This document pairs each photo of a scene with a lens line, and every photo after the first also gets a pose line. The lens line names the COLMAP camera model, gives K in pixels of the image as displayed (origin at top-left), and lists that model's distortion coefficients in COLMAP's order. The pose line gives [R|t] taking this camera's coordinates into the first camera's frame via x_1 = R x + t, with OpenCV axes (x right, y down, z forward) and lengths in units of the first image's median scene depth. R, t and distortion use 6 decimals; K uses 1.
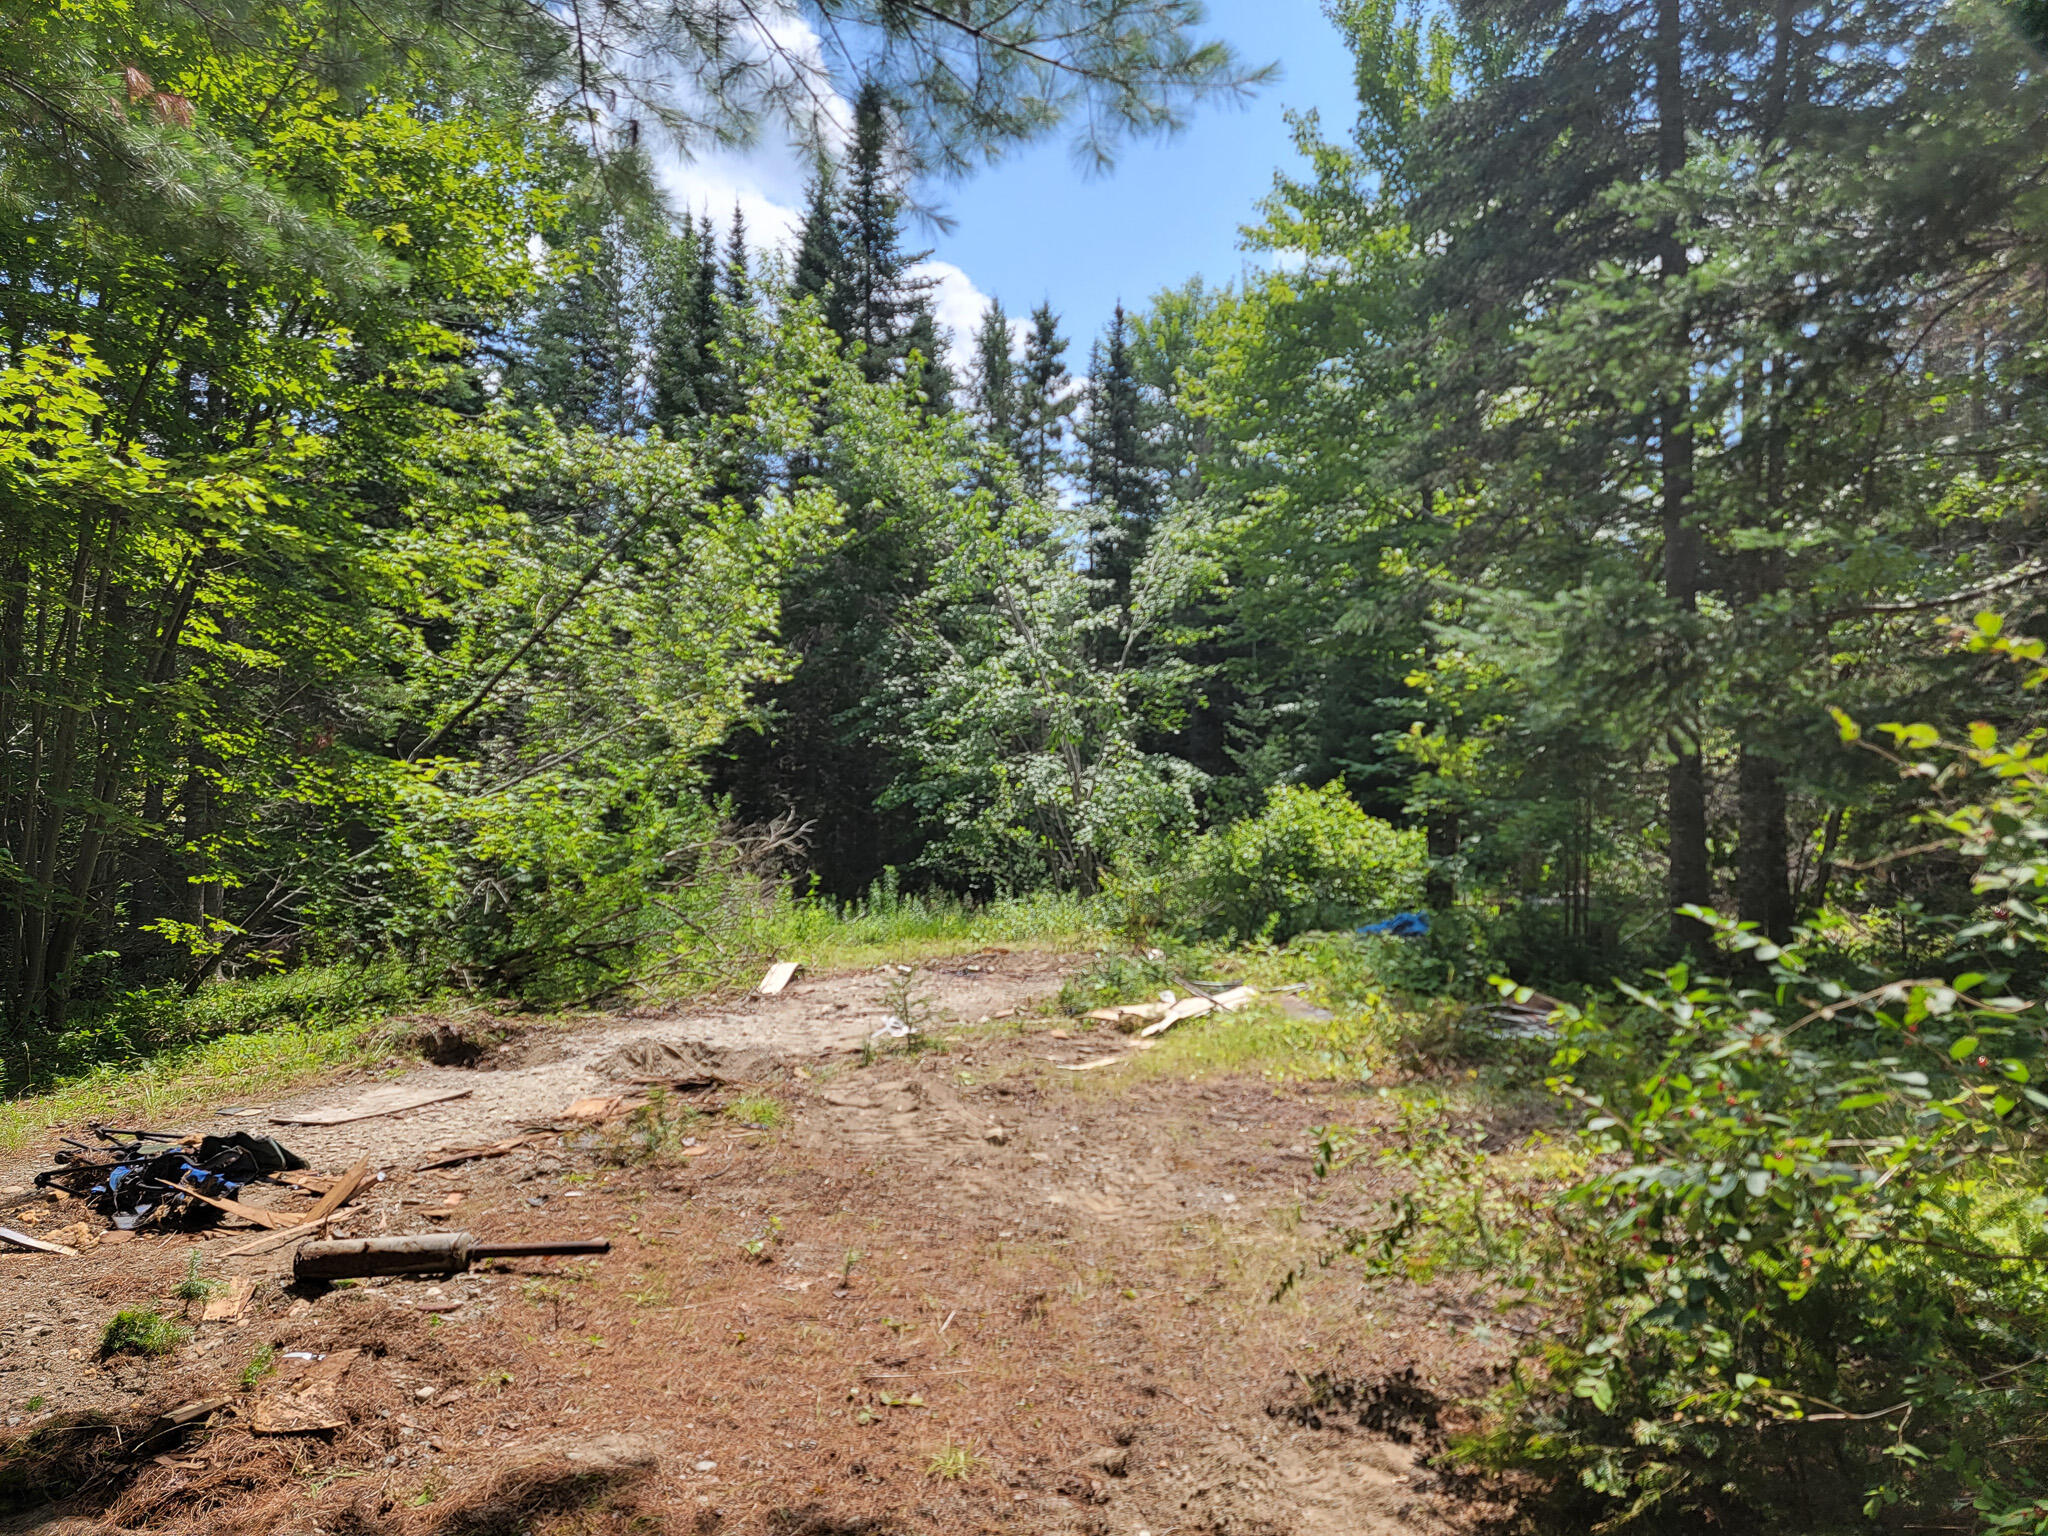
lens RADIAL K [[1444.0, 0, 1034.0], [0, 1444.0, 797.0], [0, 0, 1]] dist [0.112379, -0.087678]
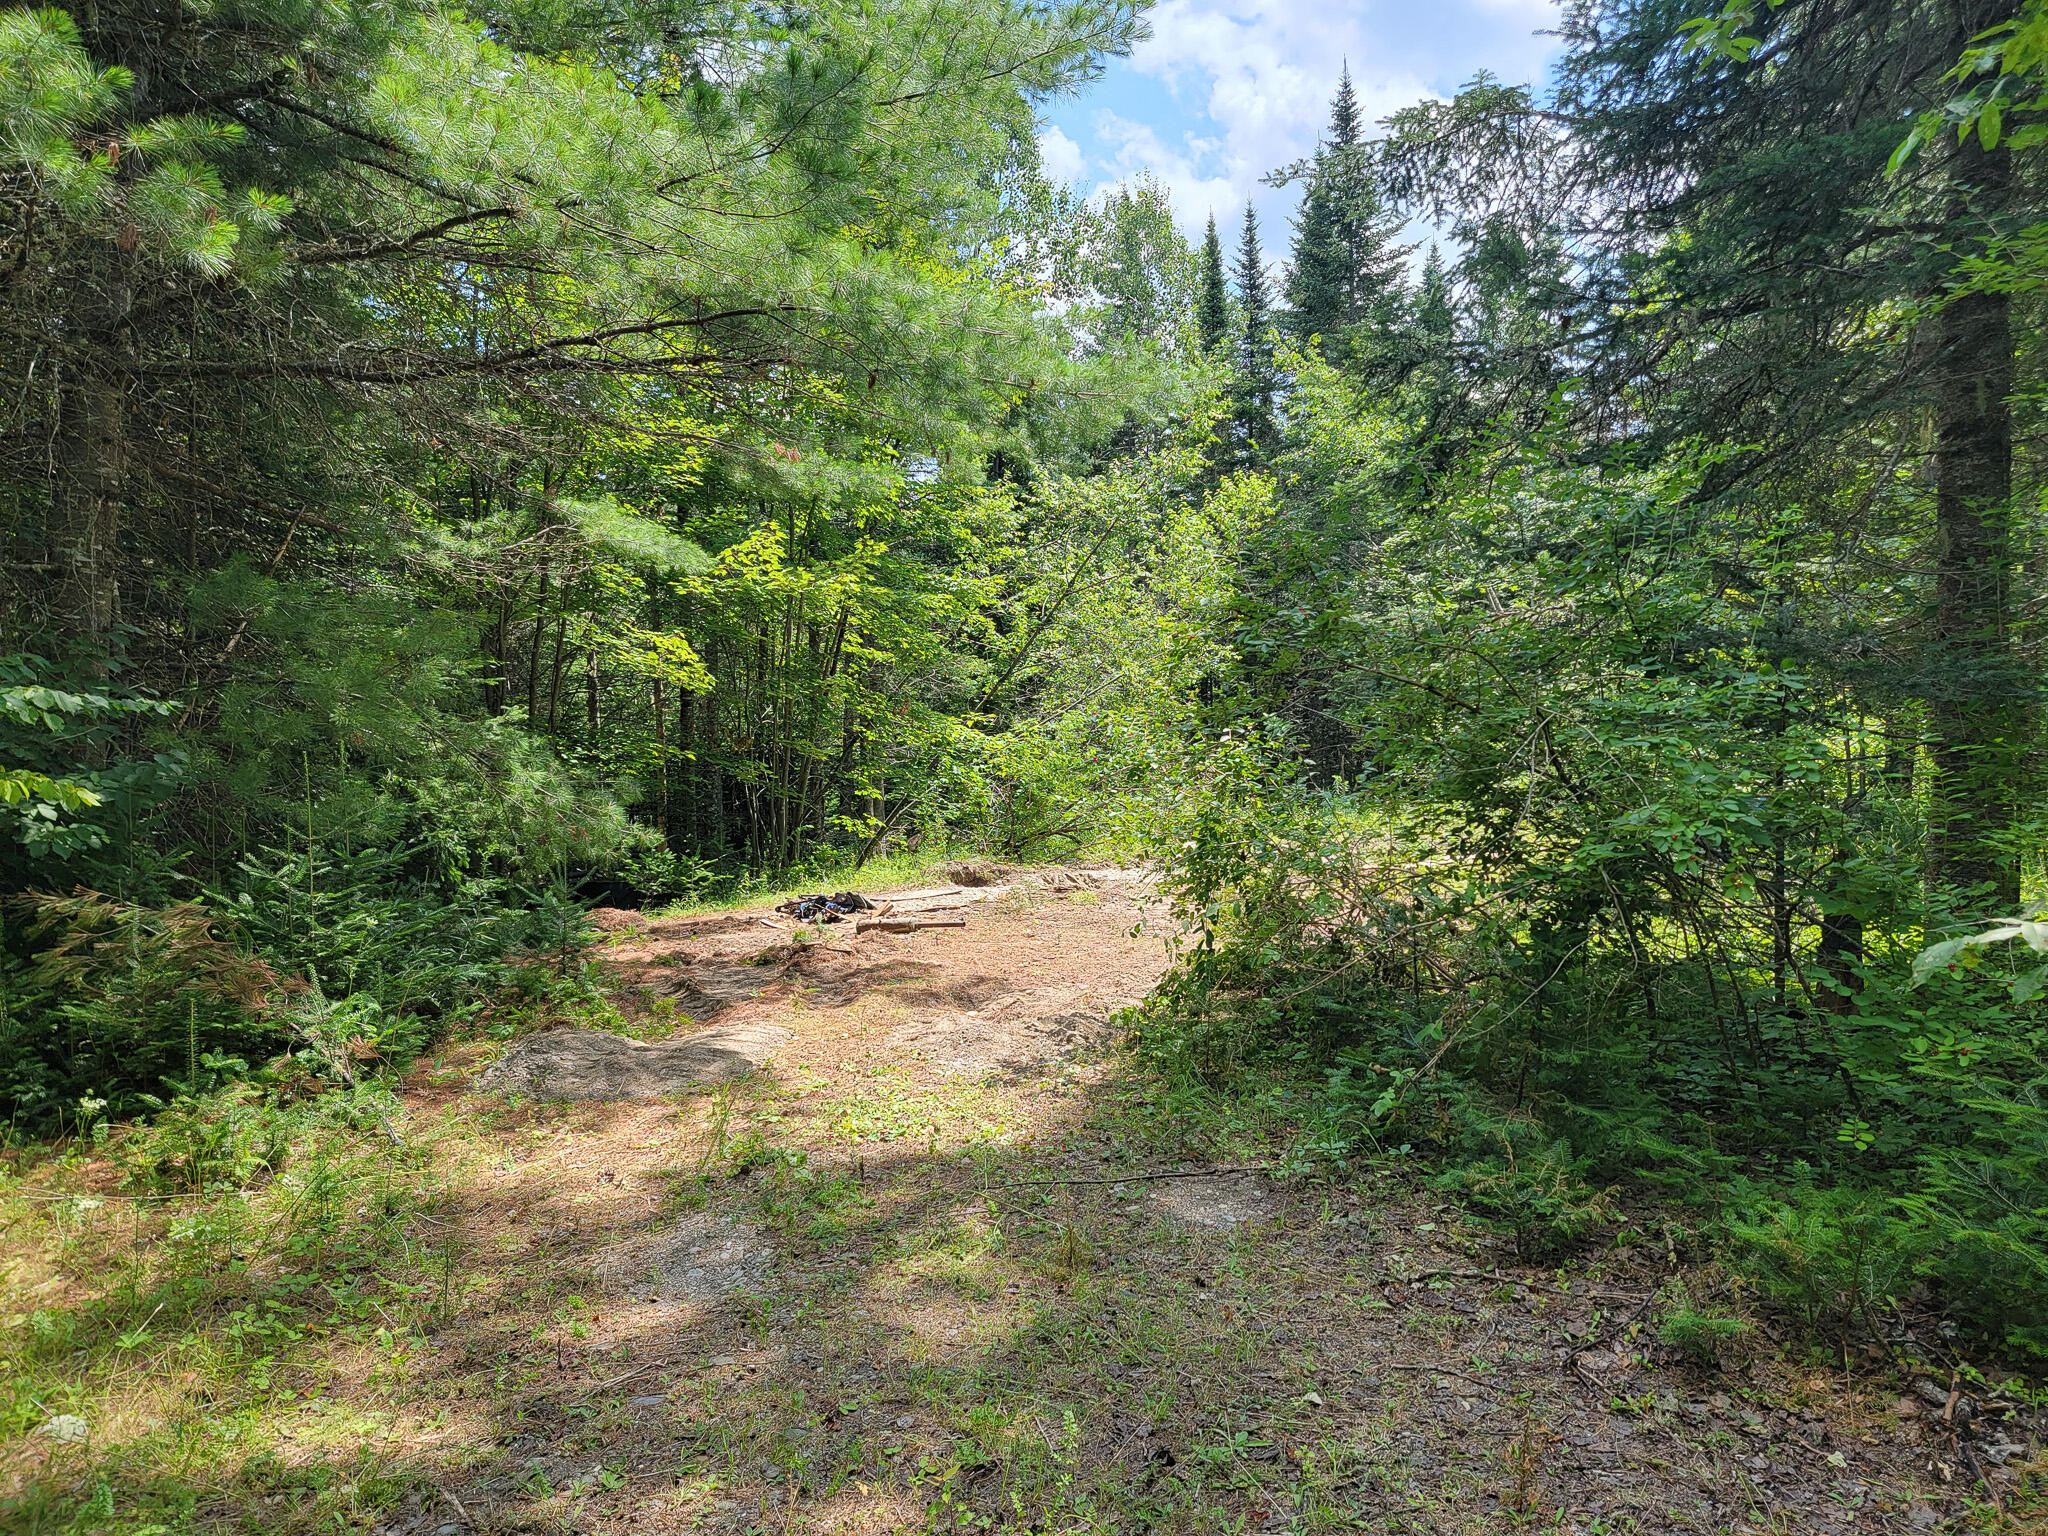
lens RADIAL K [[1444.0, 0, 1034.0], [0, 1444.0, 797.0], [0, 0, 1]] dist [0.112379, -0.087678]
pose [[0.909087, -0.033444, -0.415262, 0.365814], [0.057009, 0.997382, 0.044477, -0.001204], [0.412688, -0.064108, 0.908614, -0.500154]]
